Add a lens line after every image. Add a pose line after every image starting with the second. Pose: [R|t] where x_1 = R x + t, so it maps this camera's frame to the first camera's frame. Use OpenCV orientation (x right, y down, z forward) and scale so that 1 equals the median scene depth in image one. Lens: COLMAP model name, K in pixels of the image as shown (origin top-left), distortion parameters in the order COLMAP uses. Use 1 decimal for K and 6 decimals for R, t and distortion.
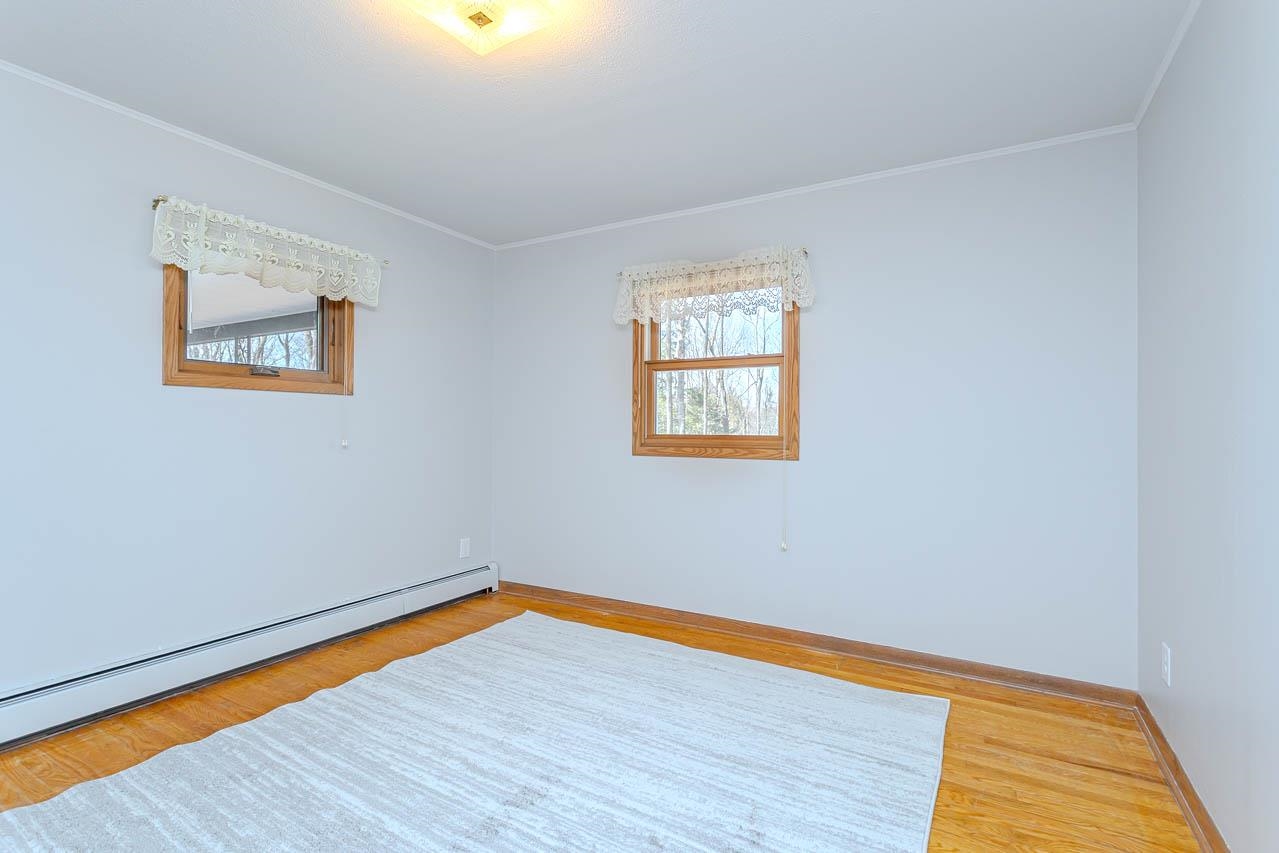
lens RADIAL K [[607.8, 0, 634.5], [0, 607.8, 422.7], [0, 0, 1]] dist [0.003548, 0.000282]
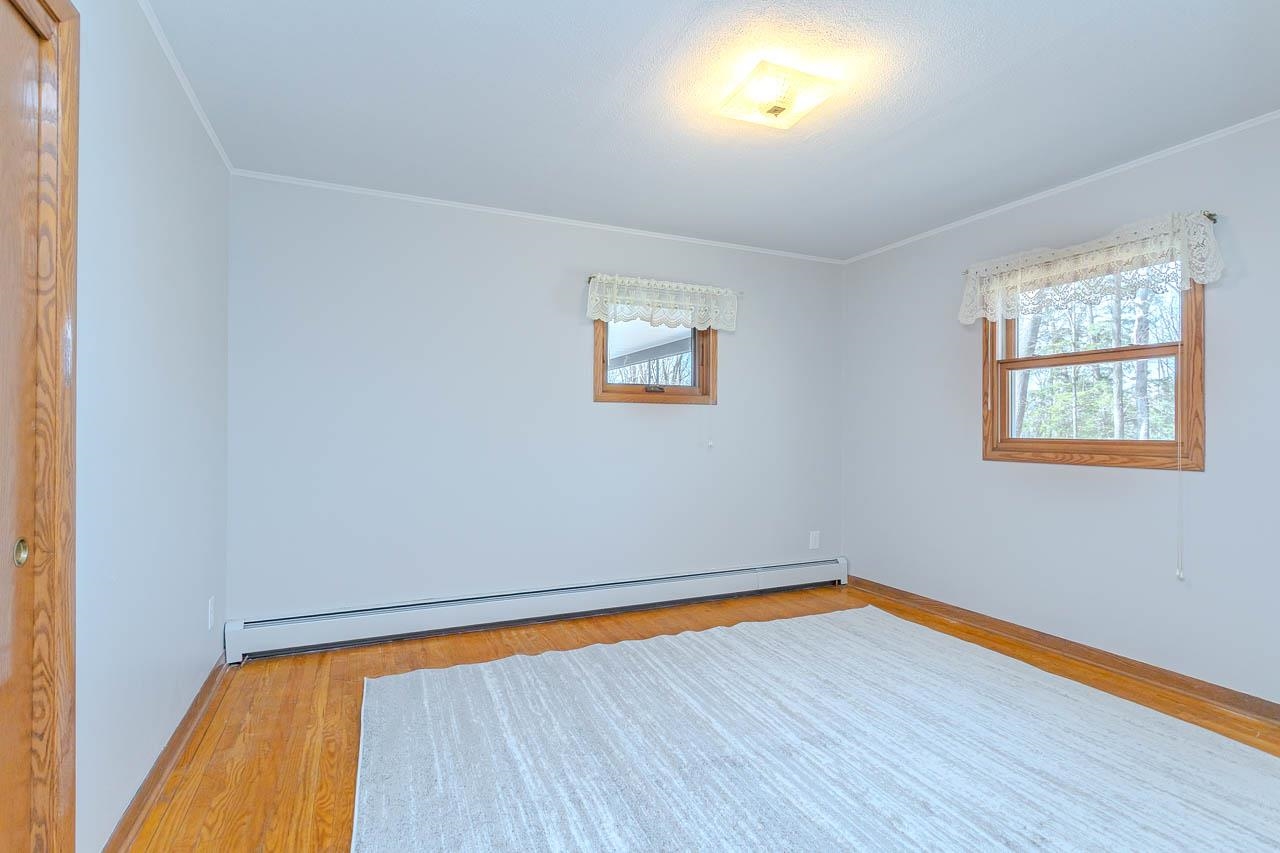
lens RADIAL K [[608.2, 0, 637.5], [0, 608.2, 418.7], [0, 0, 1]] dist [0.003548, 0.000282]
pose [[0.814097, -0.010218, -0.580640, 0.143451], [0.003855, 0.999918, -0.012192, -0.001907], [0.580717, 0.007688, 0.814069, -0.117748]]
